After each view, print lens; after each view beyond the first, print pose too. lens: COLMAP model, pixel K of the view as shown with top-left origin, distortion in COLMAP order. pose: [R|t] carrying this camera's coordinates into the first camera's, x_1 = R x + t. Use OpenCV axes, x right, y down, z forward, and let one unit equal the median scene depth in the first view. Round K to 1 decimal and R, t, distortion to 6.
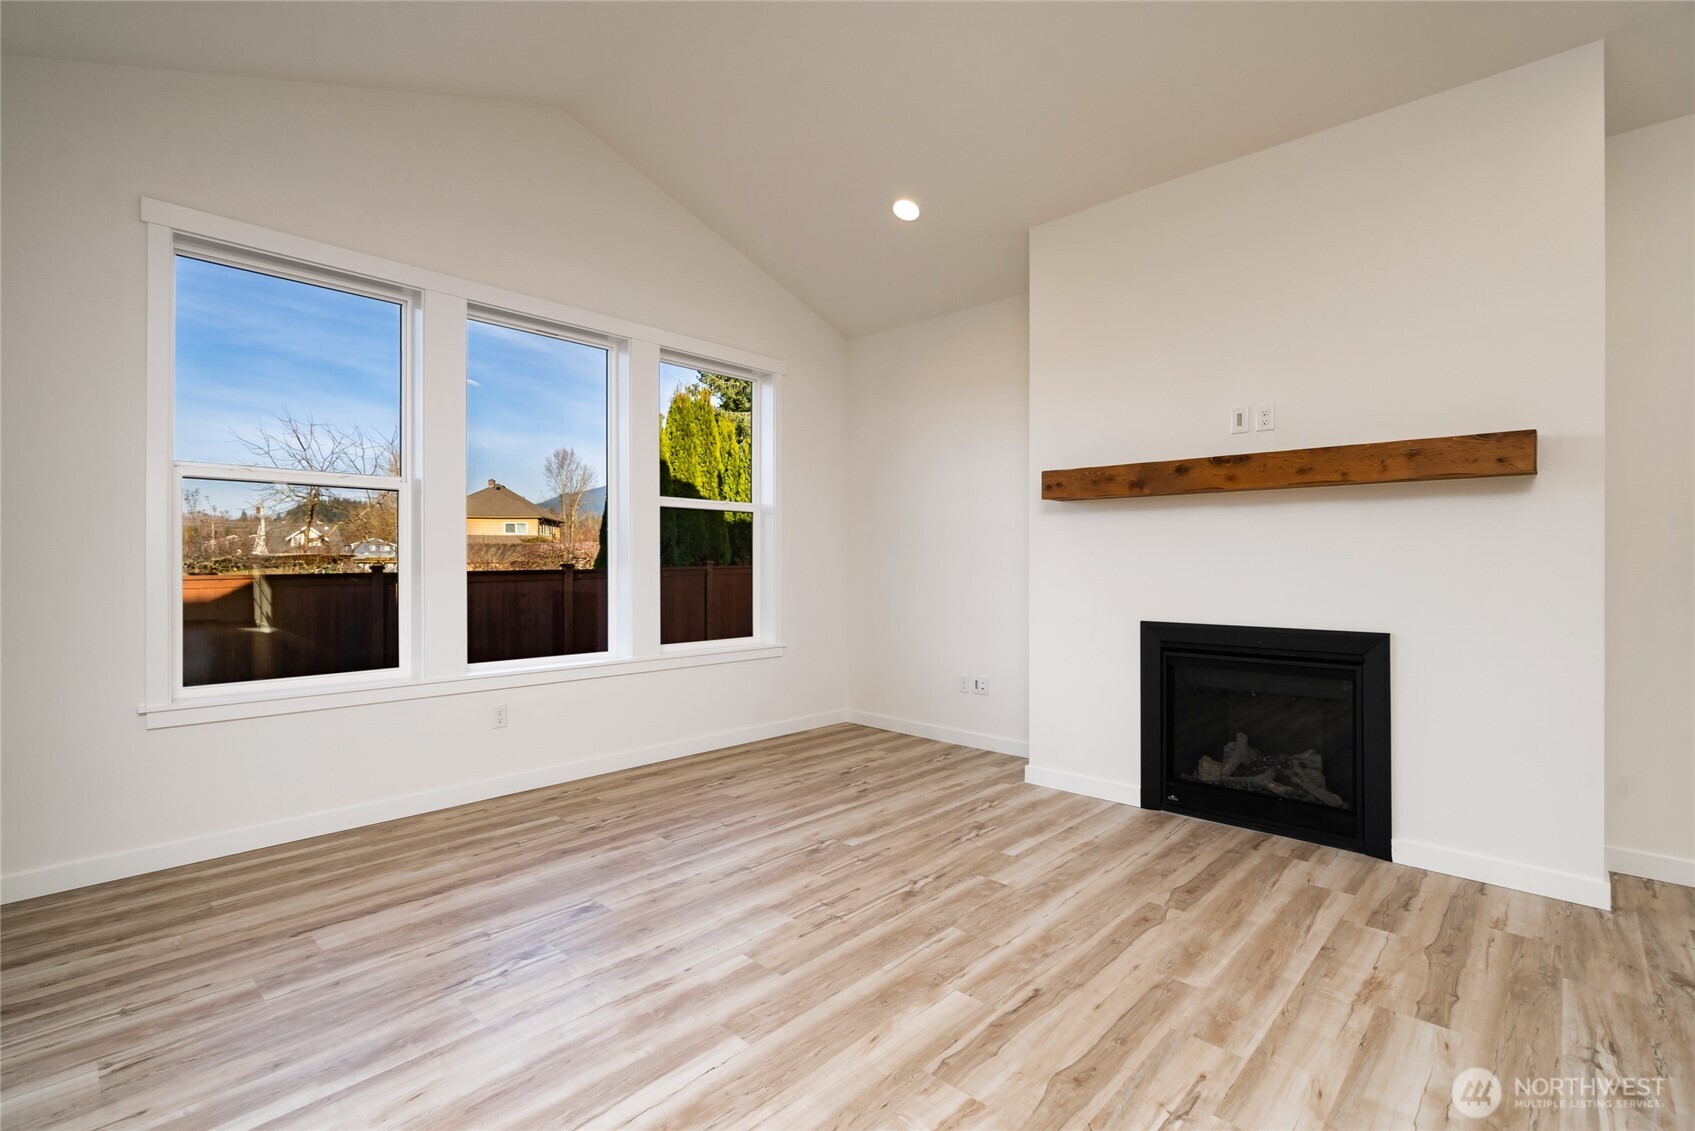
lens RADIAL K [[772.5, 0, 855.2], [0, 772.5, 567.3], [0, 0, 1]] dist [-0.000675, 0.001543]
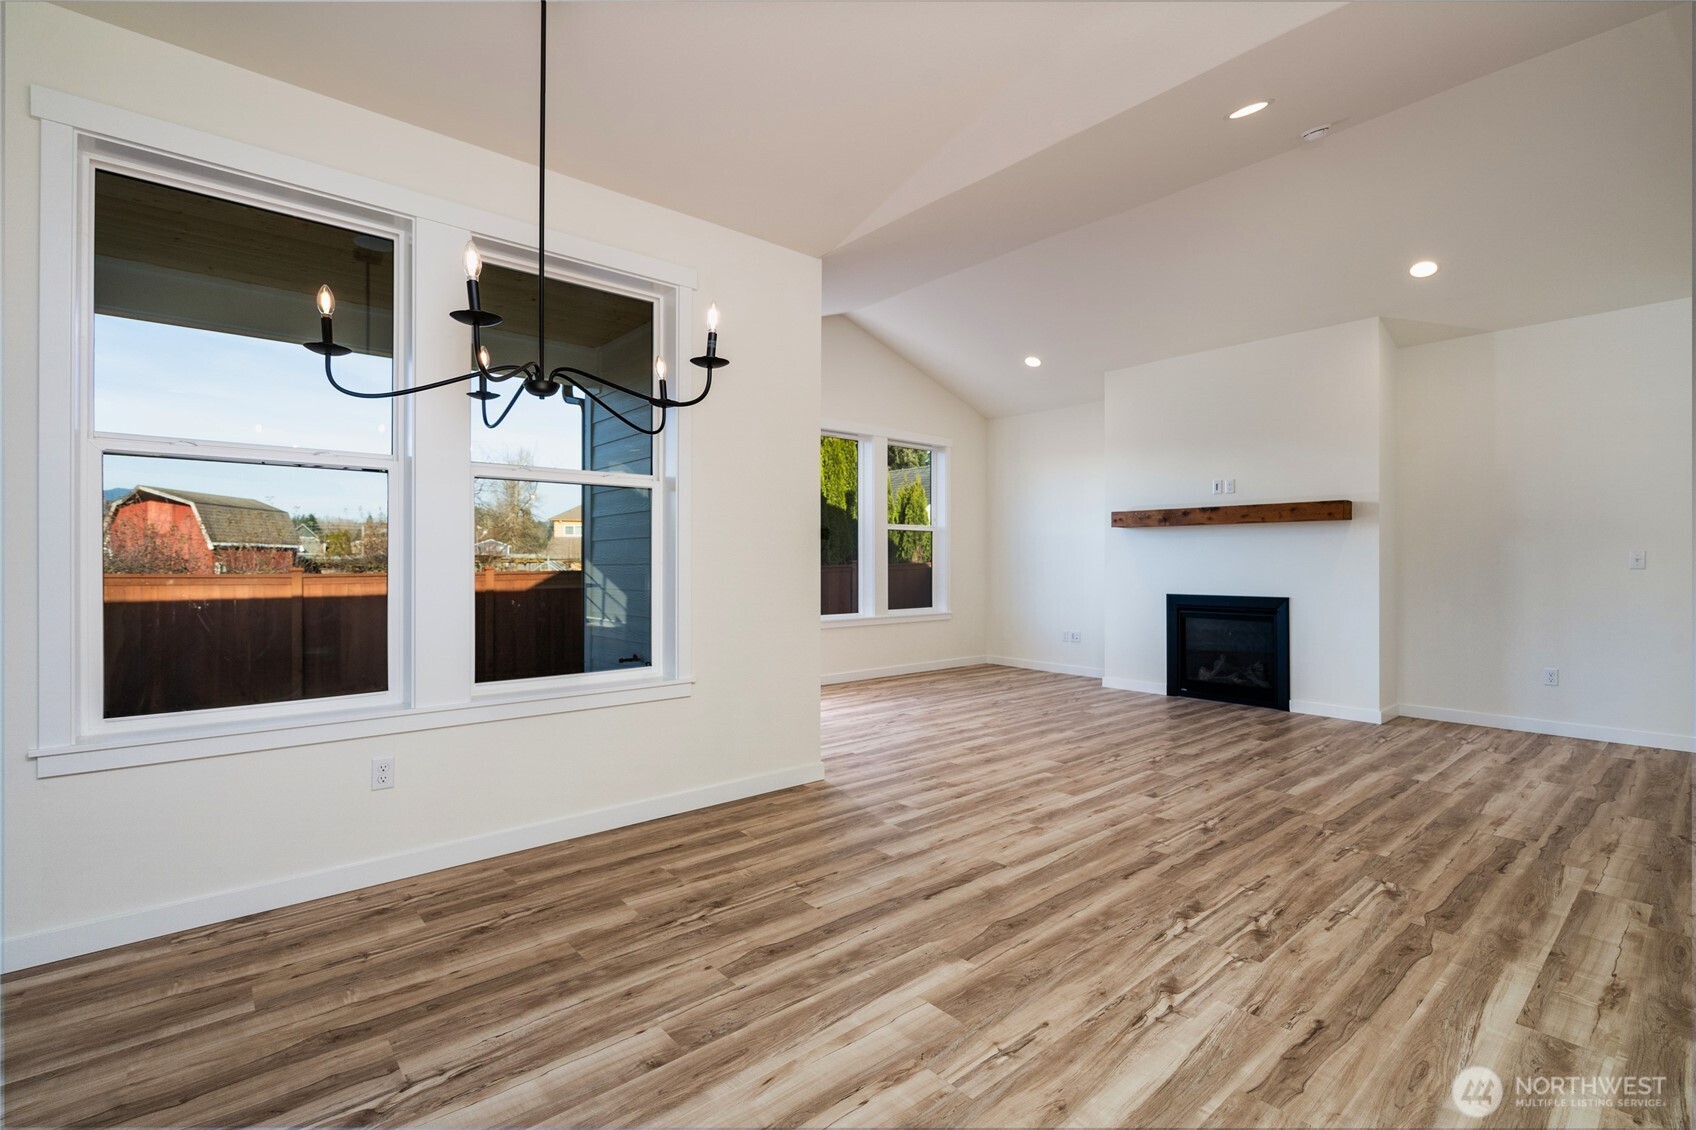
lens RADIAL K [[772.9, 0, 851.2], [0, 772.9, 563.1], [0, 0, 1]] dist [-0.000675, 0.001543]
pose [[0.993798, -0.001407, -0.111193, -0.169763], [0.000958, 0.999991, -0.004093, 0.002987], [0.111198, 0.003961, 0.993790, -0.907102]]
